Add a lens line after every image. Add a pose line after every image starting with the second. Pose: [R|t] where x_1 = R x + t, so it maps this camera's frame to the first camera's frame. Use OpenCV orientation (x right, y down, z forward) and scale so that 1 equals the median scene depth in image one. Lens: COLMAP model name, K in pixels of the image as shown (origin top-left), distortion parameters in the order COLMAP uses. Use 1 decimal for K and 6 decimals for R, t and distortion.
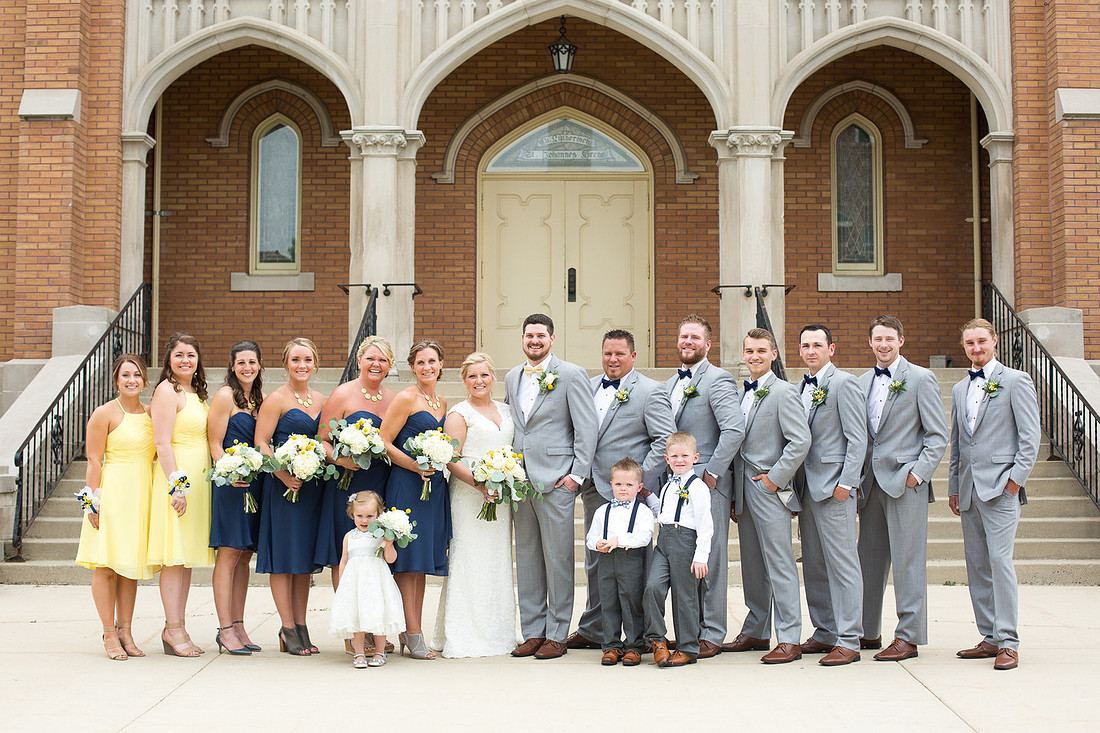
lens RADIAL K [[1951.4, 0, 550.0], [0, 1951.4, 366.5], [0, 0, 1]] dist [-0.154480, 0.120939]
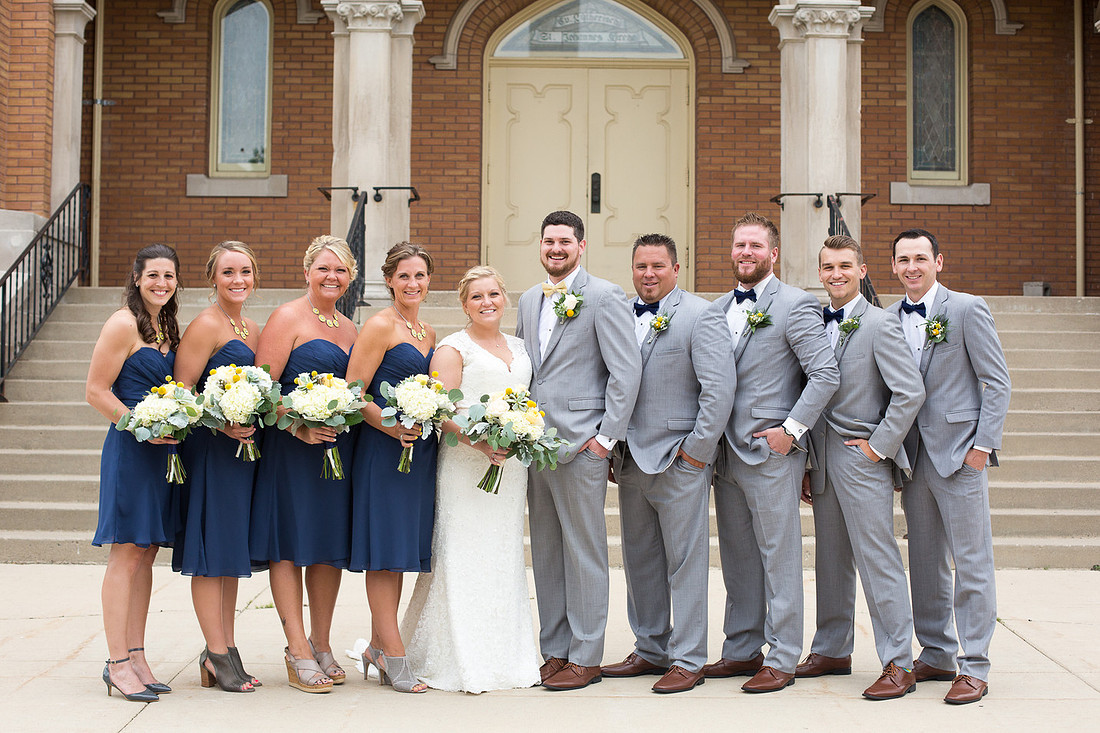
lens RADIAL K [[1951.4, 0, 550.0], [0, 1951.4, 366.5], [0, 0, 1]] dist [-0.154480, 0.120939]
pose [[0.999697, 0.007979, 0.023307, -0.027690], [-0.008796, 0.999343, 0.035164, 0.003320], [-0.023011, -0.035358, 0.999110, 0.165599]]
